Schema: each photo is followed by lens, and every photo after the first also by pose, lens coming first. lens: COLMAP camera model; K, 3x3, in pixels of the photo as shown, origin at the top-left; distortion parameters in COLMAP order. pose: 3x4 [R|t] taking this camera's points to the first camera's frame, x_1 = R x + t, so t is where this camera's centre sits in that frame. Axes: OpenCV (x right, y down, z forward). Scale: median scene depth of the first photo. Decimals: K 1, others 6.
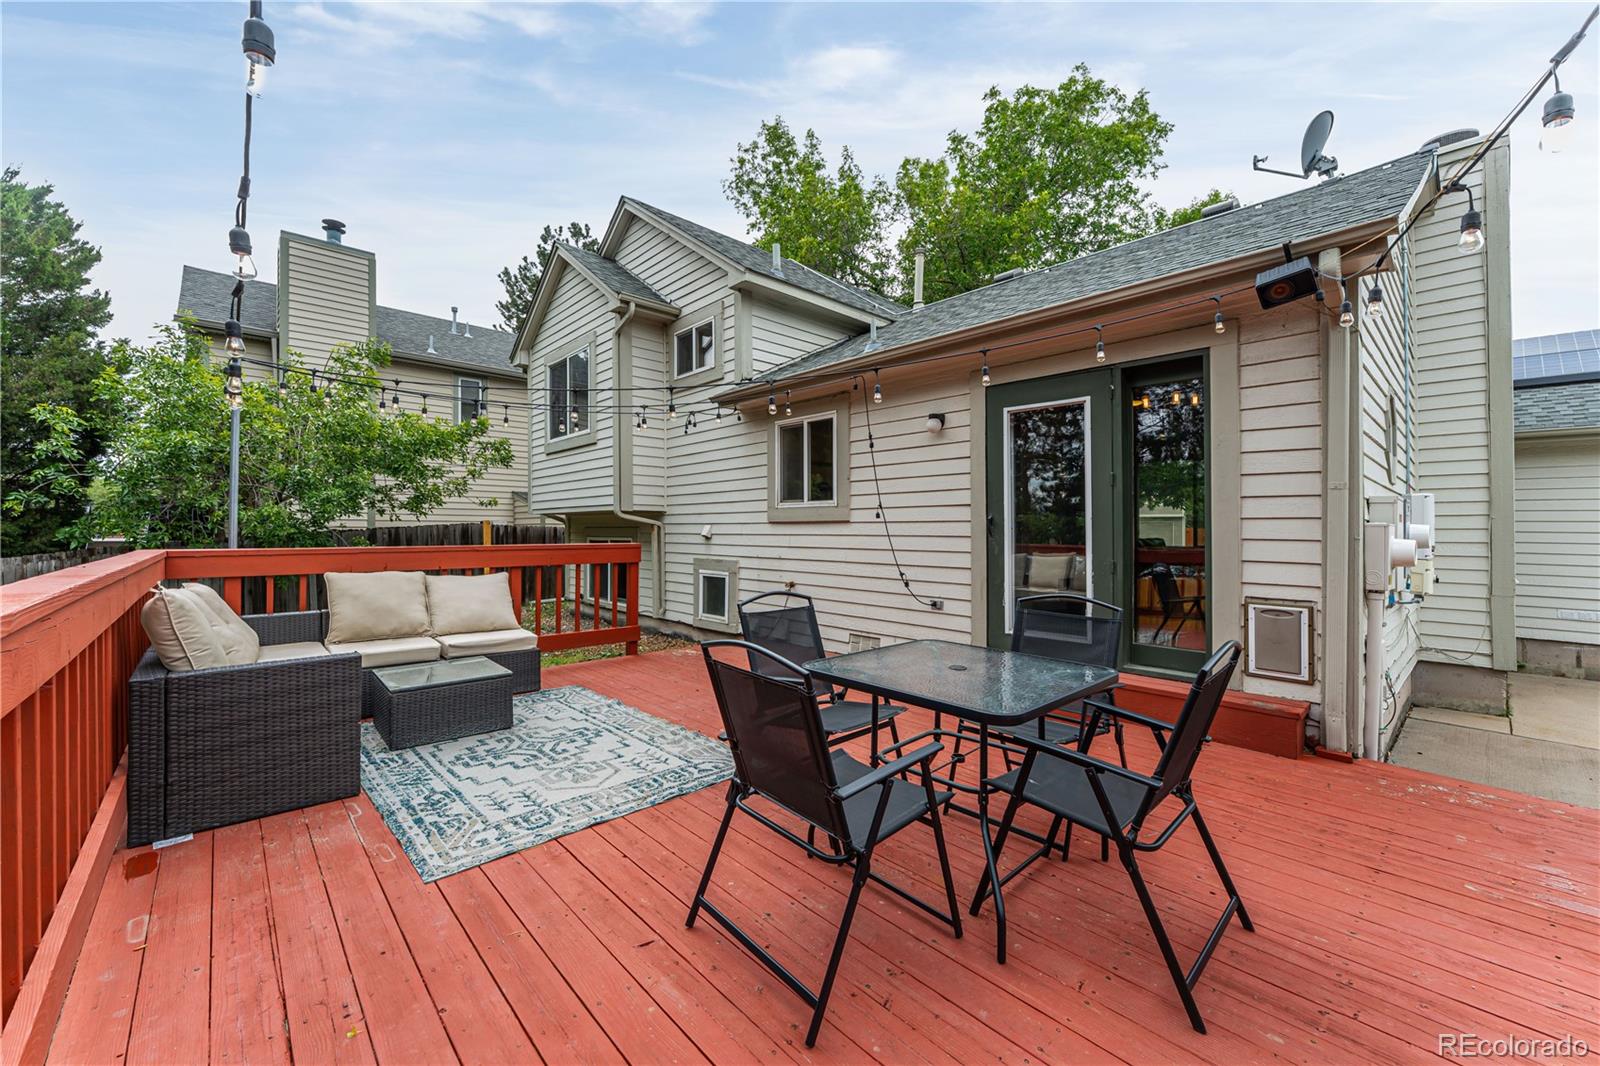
lens RADIAL K [[633.5, 0, 797.4], [0, 633.5, 534.9], [0, 0, 1]] dist [-0.001024, -0.000171]
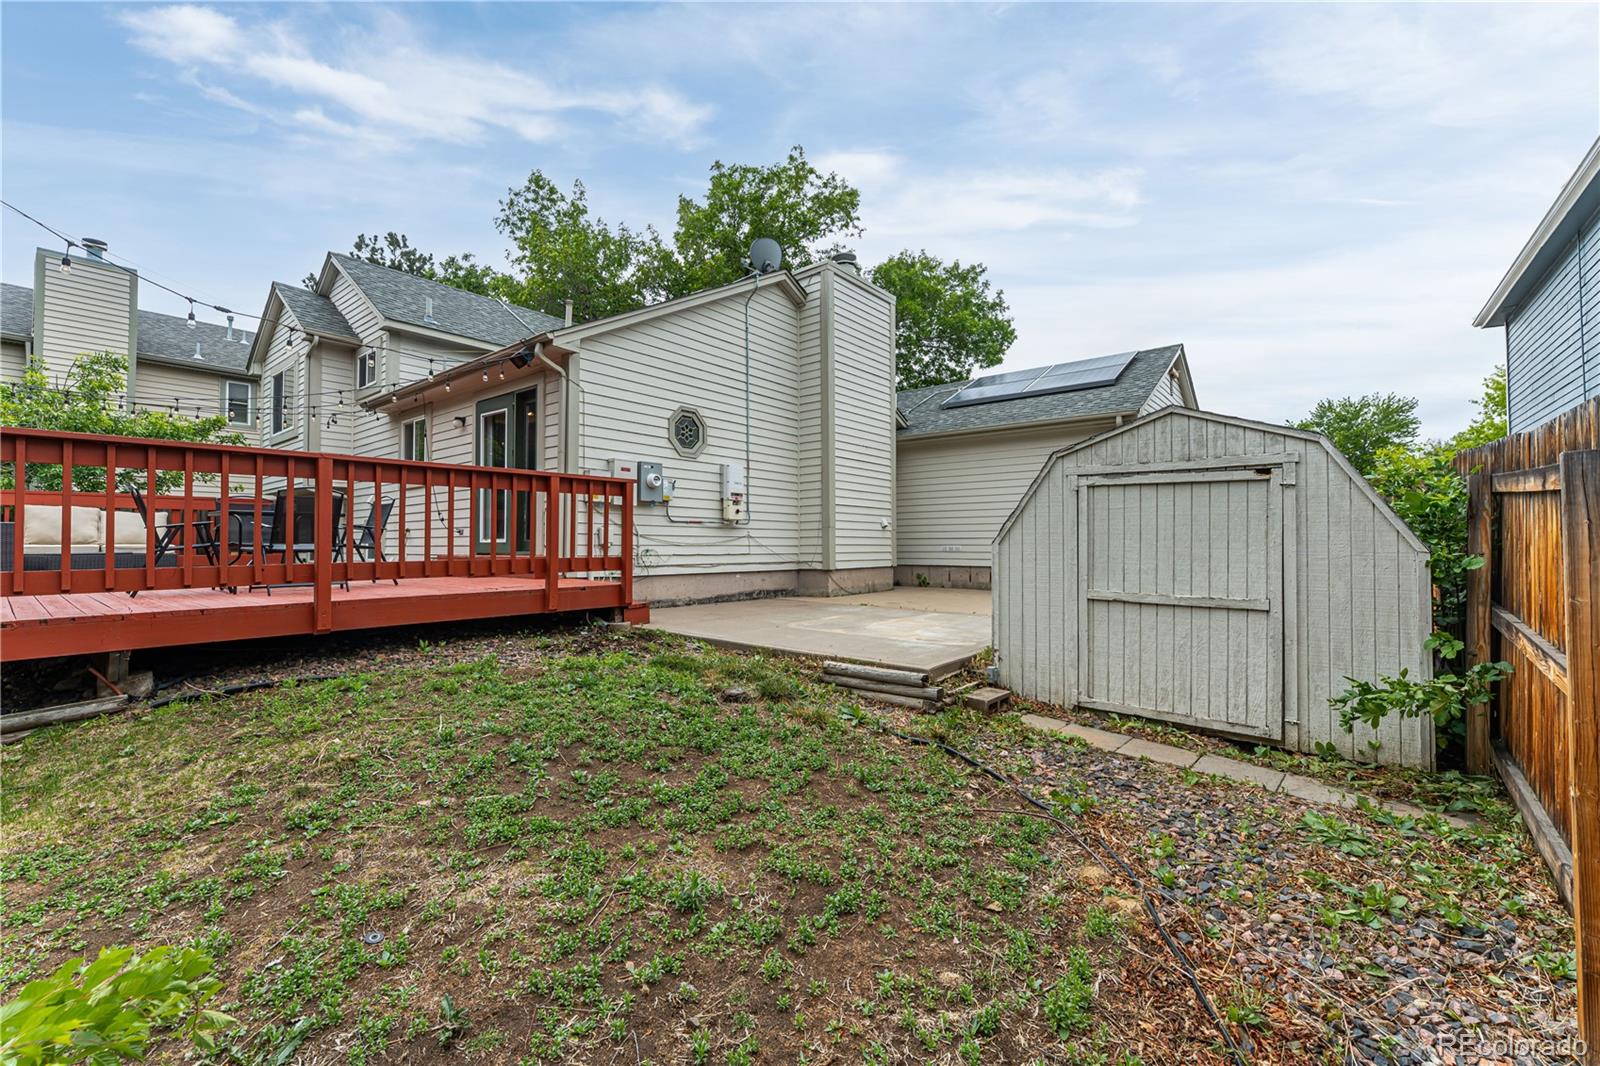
lens RADIAL K [[648.3, 0, 804.8], [0, 648.3, 531.1], [0, 0, 1]] dist [0.000069, -0.000060]
pose [[0.987235, -0.007326, 0.159104, 0.421216], [0.011139, 0.999671, -0.023083, 0.080243], [-0.158882, 0.024561, 0.986992, -0.418218]]
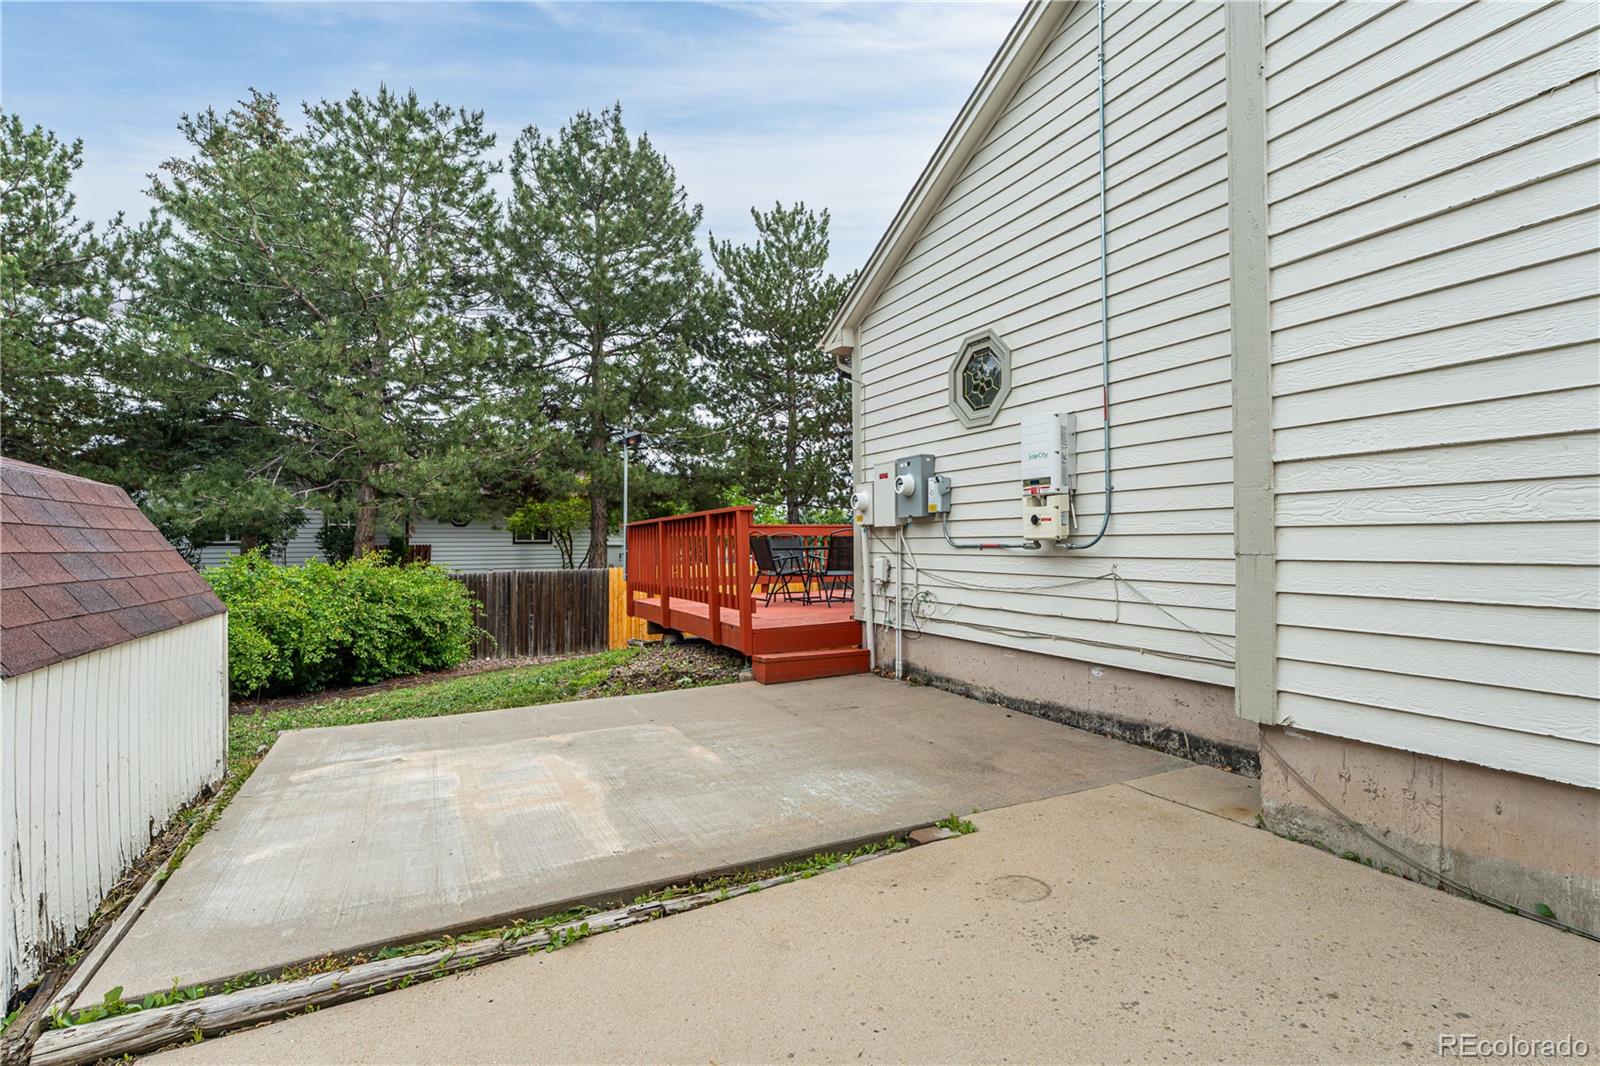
lens RADIAL K [[762.9, 0, 801.1], [0, 762.9, 539.0], [0, 0, 1]] dist [0.000647, 0.000009]
pose [[-0.276597, -0.018808, -0.960802, 0.966851], [-0.004867, 0.999823, -0.018171, 0.051649], [0.960974, -0.000350, -0.276640, 0.485551]]
